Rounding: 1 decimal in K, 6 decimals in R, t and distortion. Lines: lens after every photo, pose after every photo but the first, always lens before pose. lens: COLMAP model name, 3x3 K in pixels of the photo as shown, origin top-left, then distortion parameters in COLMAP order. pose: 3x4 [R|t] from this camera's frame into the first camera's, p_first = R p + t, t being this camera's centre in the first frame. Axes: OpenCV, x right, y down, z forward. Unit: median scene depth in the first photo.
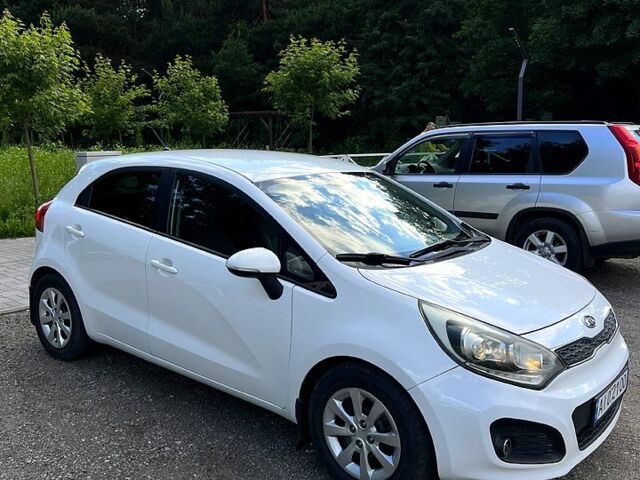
lens RADIAL K [[631.7, 0, 320.0], [0, 631.7, 240.0], [0, 0, 1]] dist [0.087781, -0.135408]
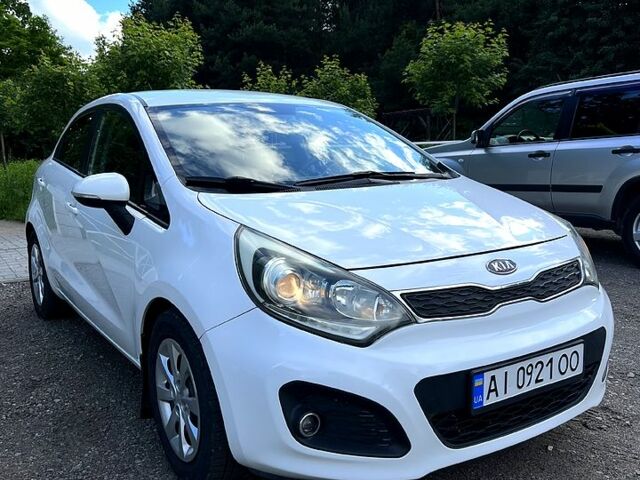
lens RADIAL K [[631.7, 0, 320.0], [0, 631.7, 240.0], [0, 0, 1]] dist [0.087781, -0.135408]
pose [[0.954040, 0.014330, -0.299336, 0.085076], [-0.019945, 0.999678, -0.015710, 0.022128], [0.299014, 0.020958, 0.954018, 0.056247]]
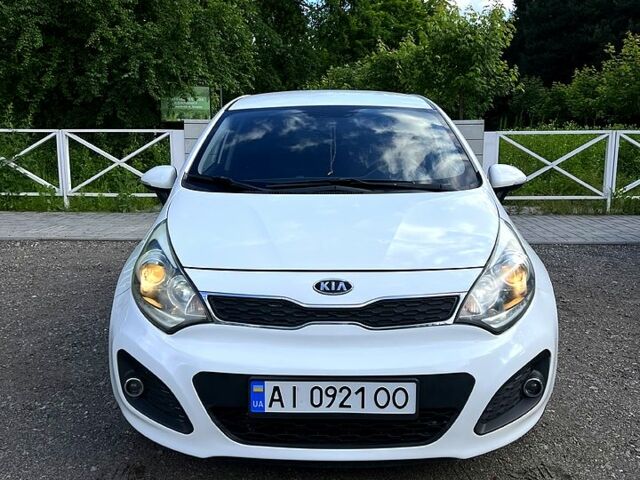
lens RADIAL K [[631.7, 0, 320.0], [0, 631.7, 240.0], [0, 0, 1]] dist [0.087781, -0.135408]
pose [[0.627675, 0.133652, -0.766917, 0.180224], [-0.128585, 0.989420, 0.067190, 0.006510], [0.767783, 0.056440, 0.638219, 0.106097]]
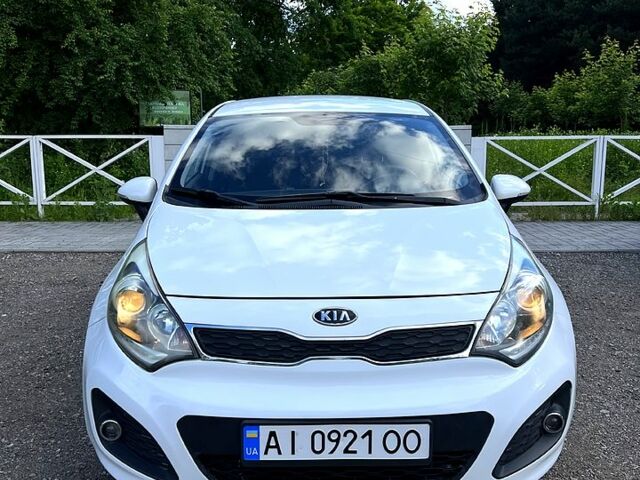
lens RADIAL K [[631.7, 0, 320.0], [0, 631.7, 240.0], [0, 0, 1]] dist [0.087781, -0.135408]
pose [[0.651451, 0.124474, -0.748410, 0.166654], [-0.123326, 0.990703, 0.057424, 0.004147], [0.748601, 0.054890, 0.660745, 0.112195]]
